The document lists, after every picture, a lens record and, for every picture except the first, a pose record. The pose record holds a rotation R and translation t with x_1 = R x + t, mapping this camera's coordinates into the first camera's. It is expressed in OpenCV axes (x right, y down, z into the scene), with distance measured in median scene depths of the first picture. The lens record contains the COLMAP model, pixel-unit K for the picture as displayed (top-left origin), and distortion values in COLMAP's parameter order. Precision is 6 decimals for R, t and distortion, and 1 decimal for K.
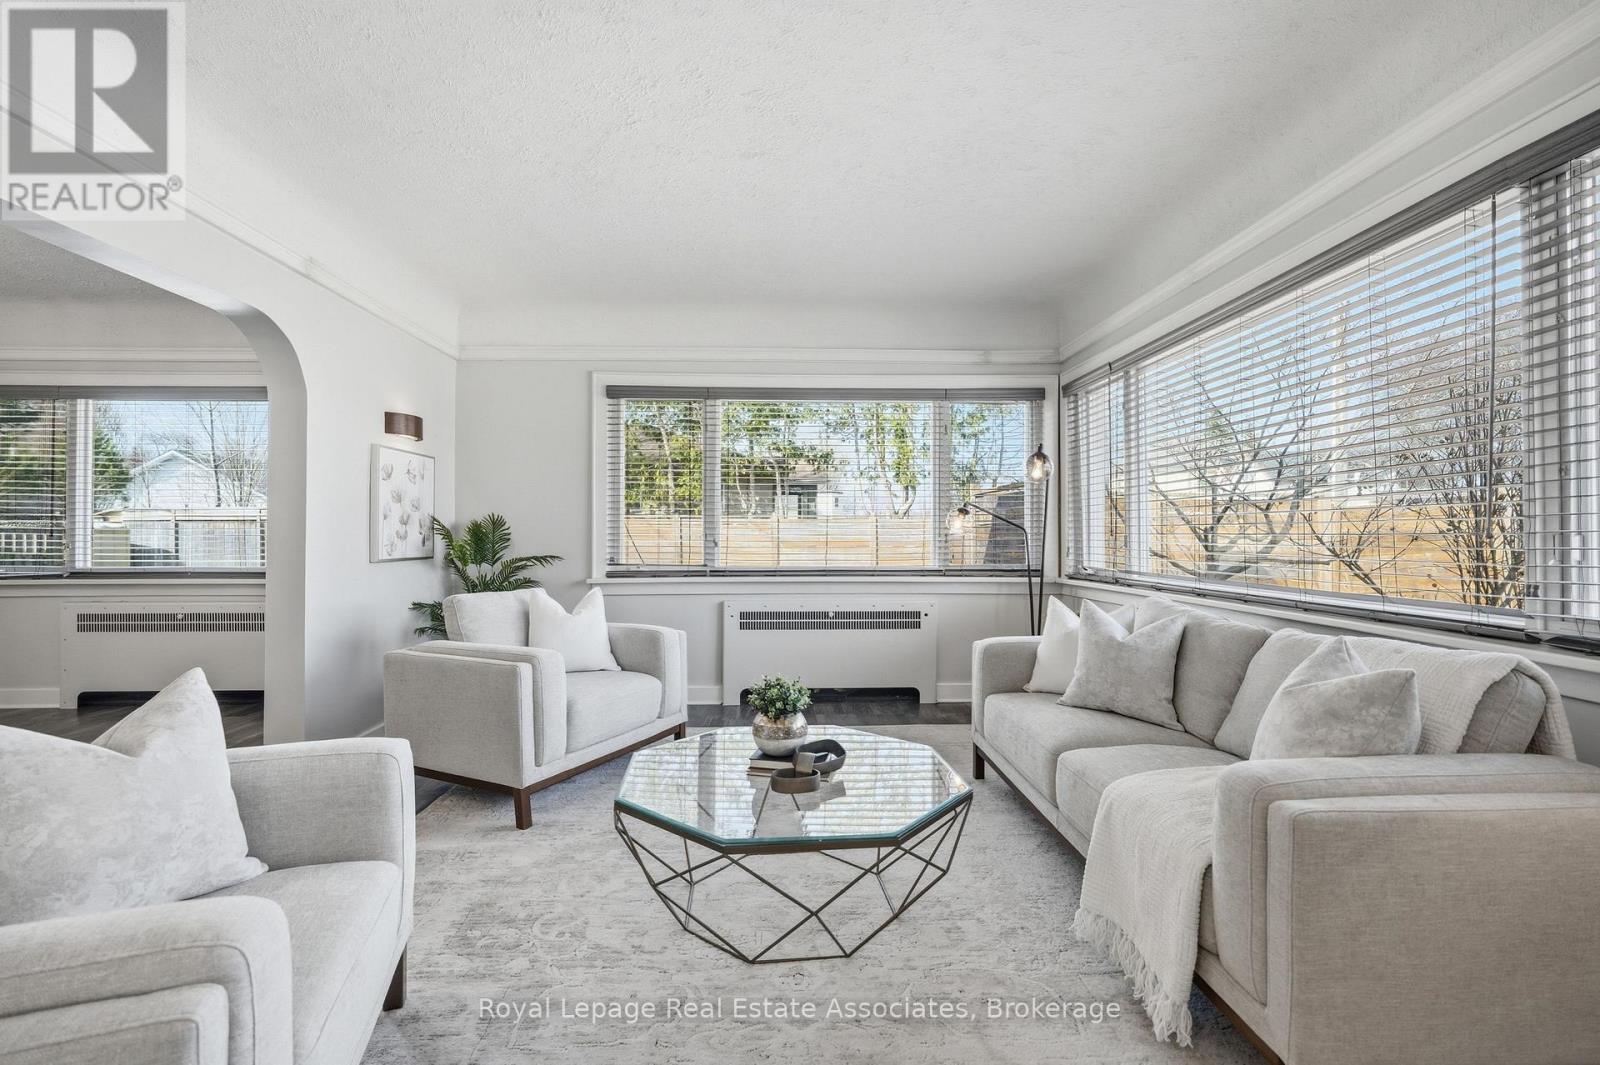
lens RADIAL K [[715.2, 0, 784.9], [0, 715.2, 534.4], [0, 0, 1]] dist [-0.003173, 0.002093]
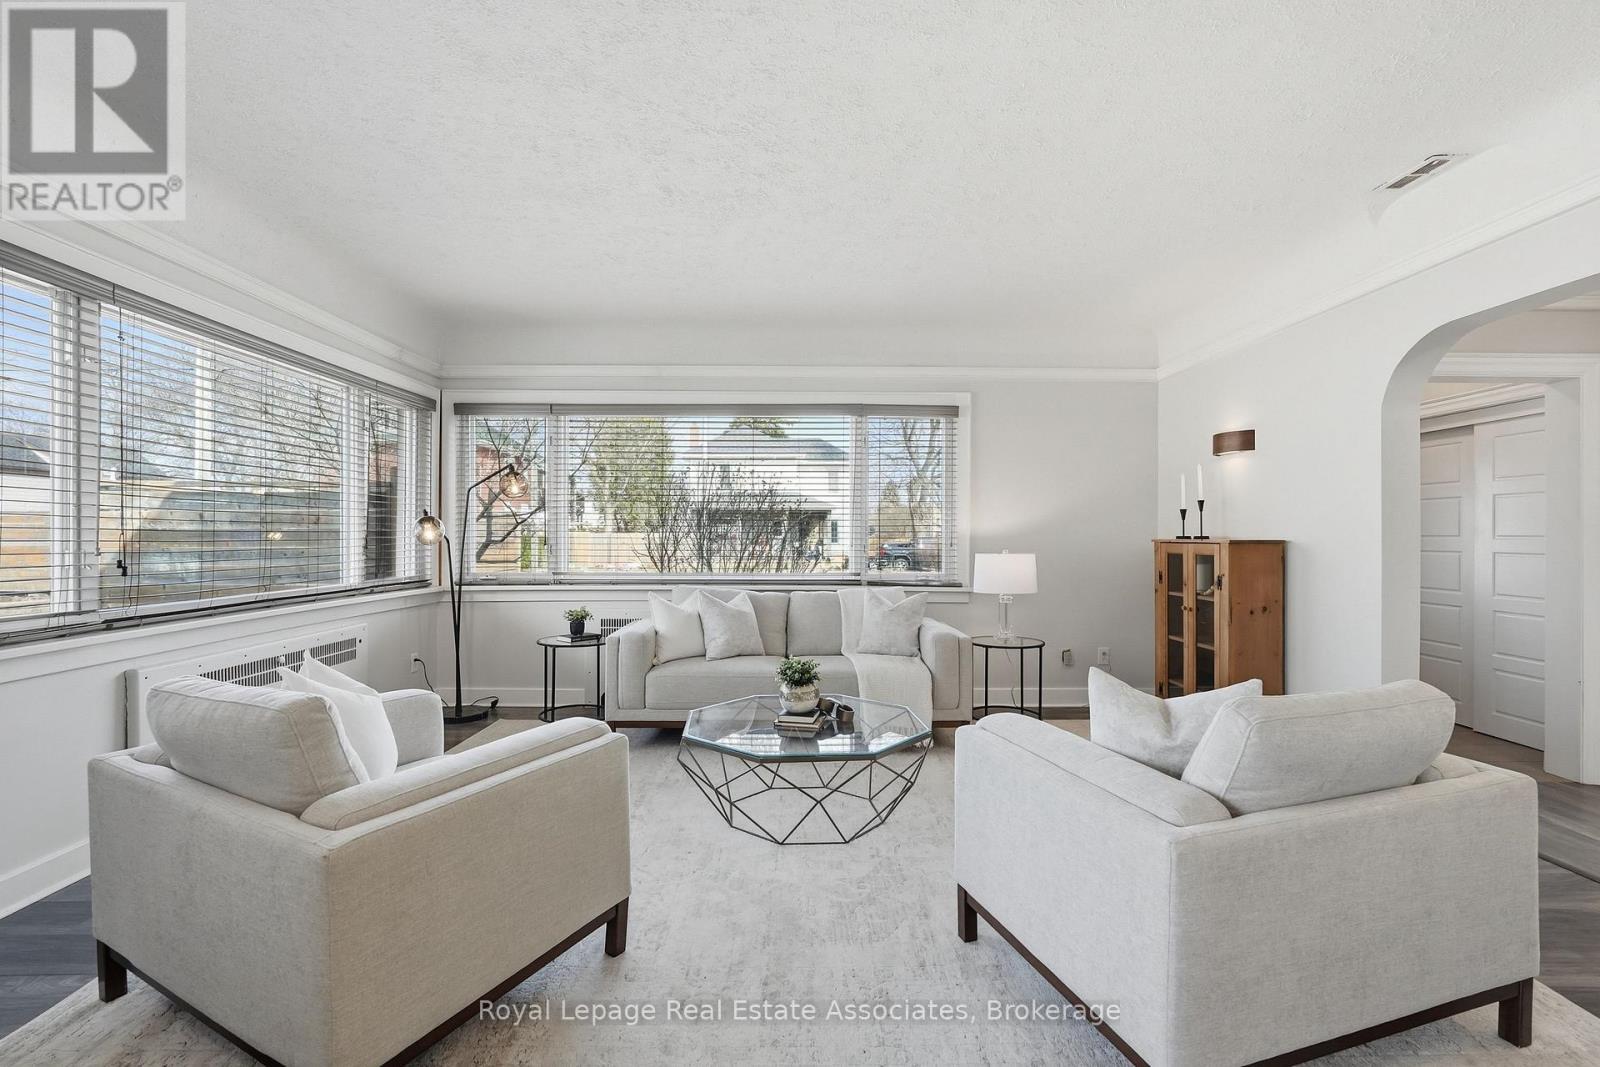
lens RADIAL K [[715.2, 0, 810.0], [0, 715.2, 526.1], [0, 0, 1]] dist [-0.003173, 0.002093]
pose [[0.022674, 0.008333, 0.999708, -0.639253], [-0.000206, 0.999965, -0.008331, -0.017236], [-0.999743, -0.000018, 0.022675, 0.444944]]
